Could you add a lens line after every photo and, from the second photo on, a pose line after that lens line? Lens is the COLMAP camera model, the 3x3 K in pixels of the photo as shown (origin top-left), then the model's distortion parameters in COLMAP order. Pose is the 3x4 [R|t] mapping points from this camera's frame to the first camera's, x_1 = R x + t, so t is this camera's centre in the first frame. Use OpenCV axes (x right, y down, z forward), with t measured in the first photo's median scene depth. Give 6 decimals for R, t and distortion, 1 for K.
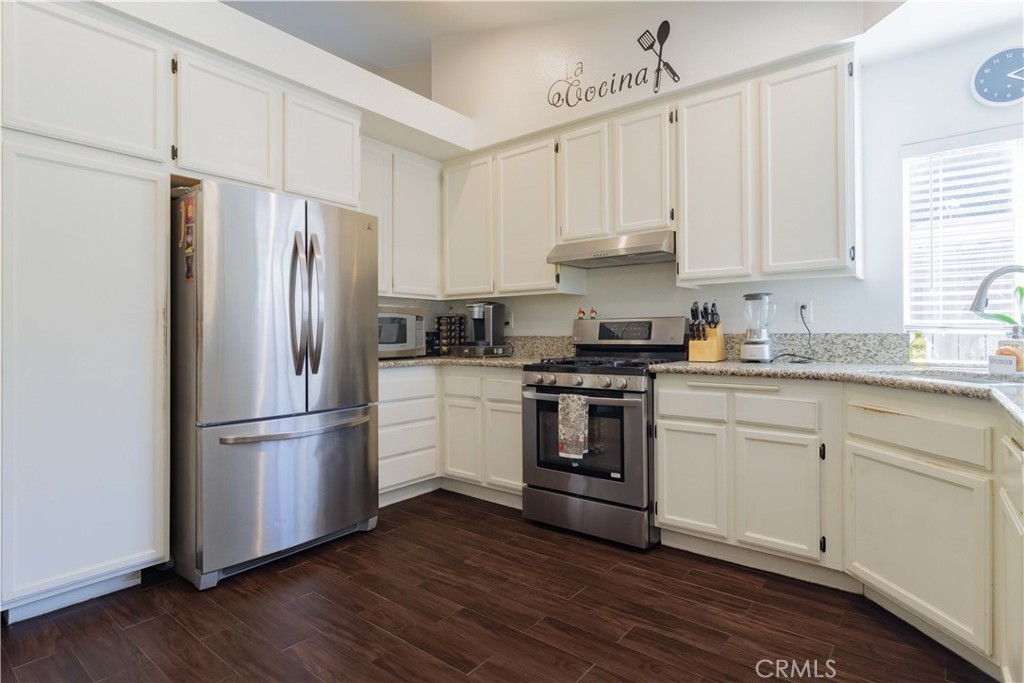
lens RADIAL K [[518.3, 0, 517.0], [0, 518.3, 331.0], [0, 0, 1]] dist [0.003664, -0.000458]
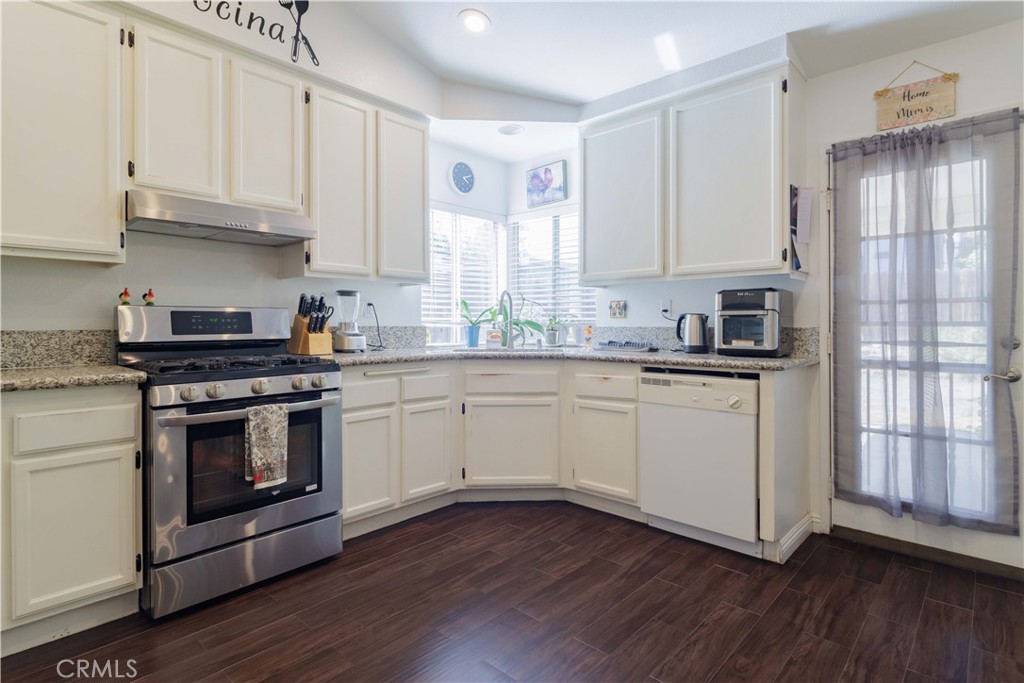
lens RADIAL K [[527.3, 0, 517.0], [0, 527.3, 323.4], [0, 0, 1]] dist [0.001804, 0.000050]
pose [[0.072180, 0.005373, 0.997377, -0.654630], [-0.005148, 0.999974, -0.005015, 0.002340], [-0.997378, -0.004773, 0.072206, 0.567622]]
